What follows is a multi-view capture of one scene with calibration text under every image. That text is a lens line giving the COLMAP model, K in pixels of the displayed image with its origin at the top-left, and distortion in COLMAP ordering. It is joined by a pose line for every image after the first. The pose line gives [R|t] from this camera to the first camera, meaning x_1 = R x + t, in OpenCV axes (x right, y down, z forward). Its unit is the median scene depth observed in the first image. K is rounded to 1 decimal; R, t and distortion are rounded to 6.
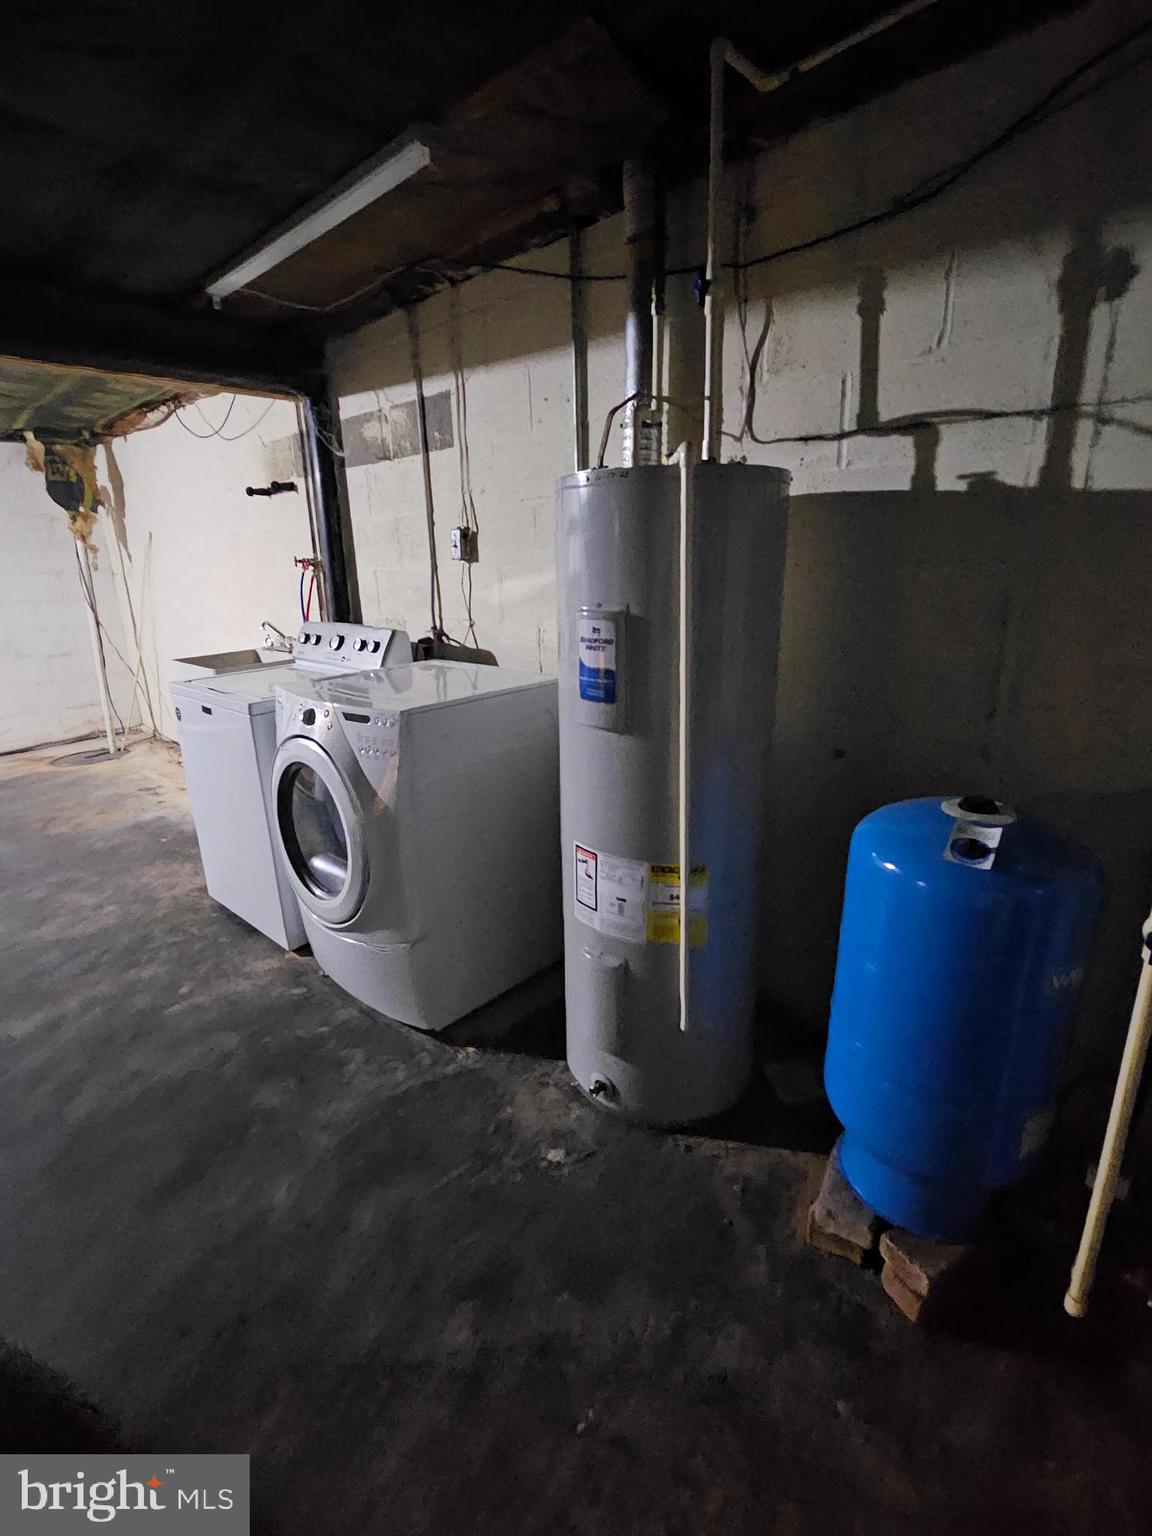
lens RADIAL K [[717.2, 0, 575.4], [0, 717.2, 757.2], [0, 0, 1]] dist [0.003094, 0.001354]
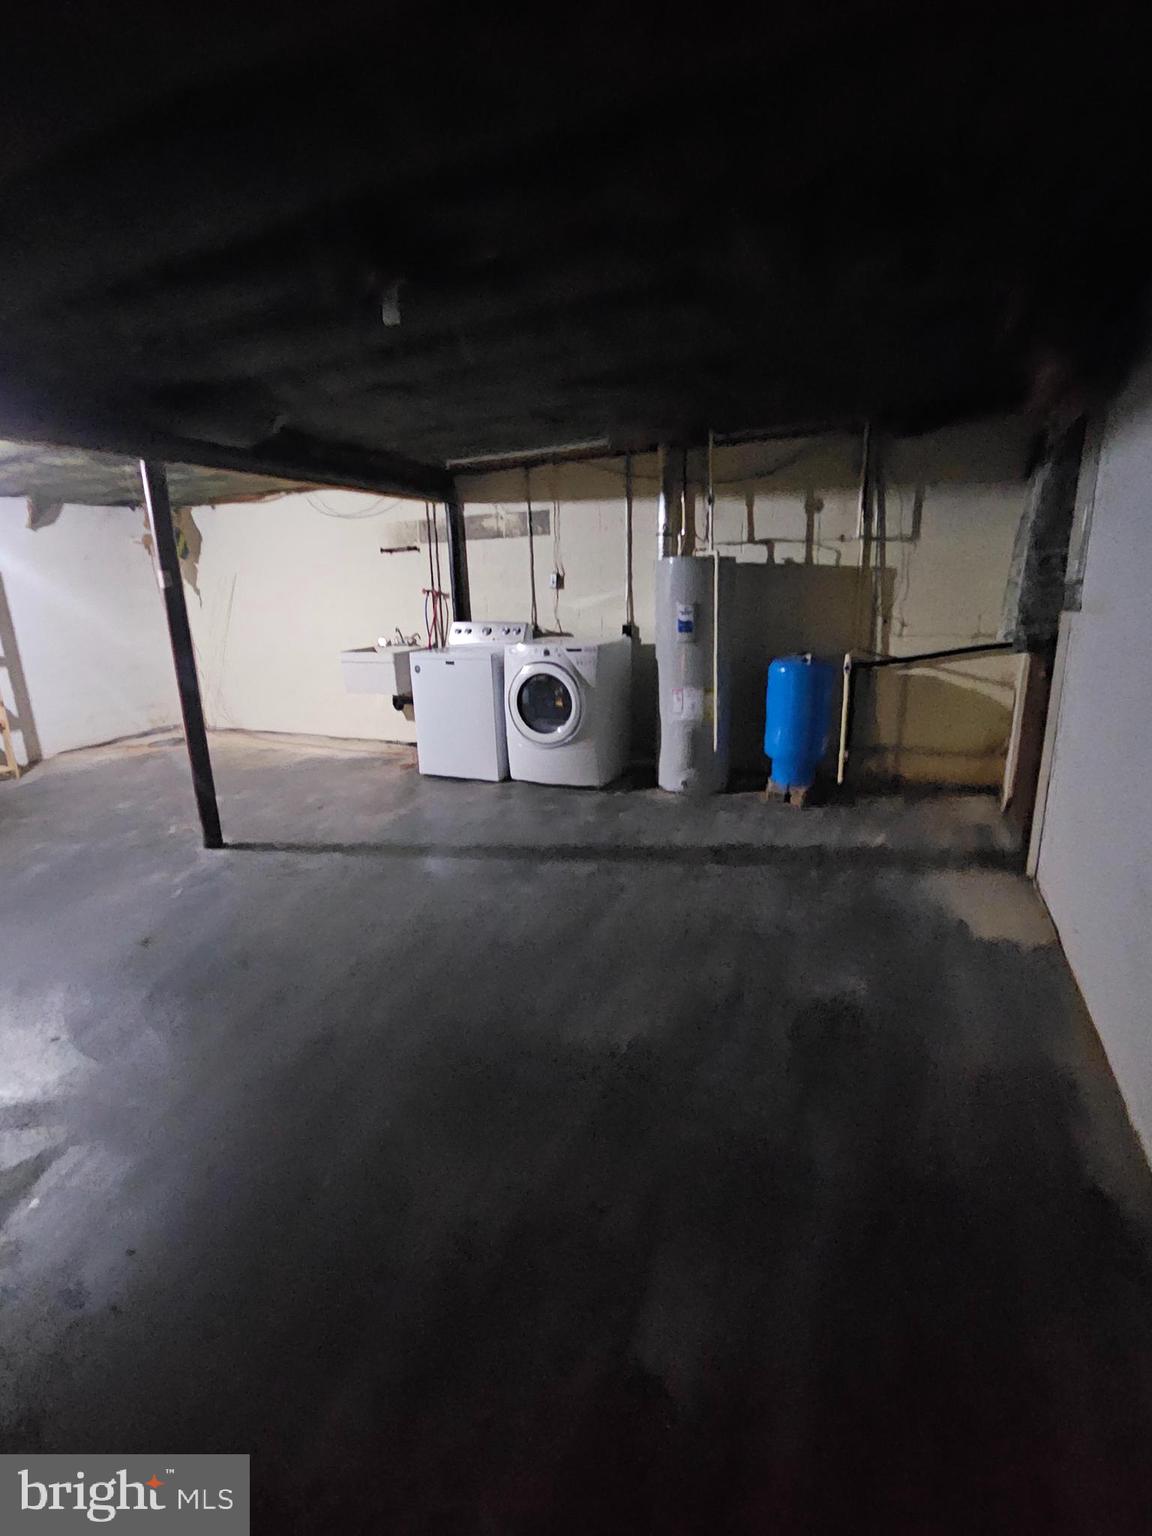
lens RADIAL K [[717.2, 0, 574.3], [0, 717.2, 773.1], [0, 0, 1]] dist [0.003094, 0.001354]
pose [[0.937912, -0.089602, 0.335100, -1.304325], [0.100250, 0.994855, -0.014578, 0.447407], [-0.332070, 0.047267, 0.942070, -1.450802]]
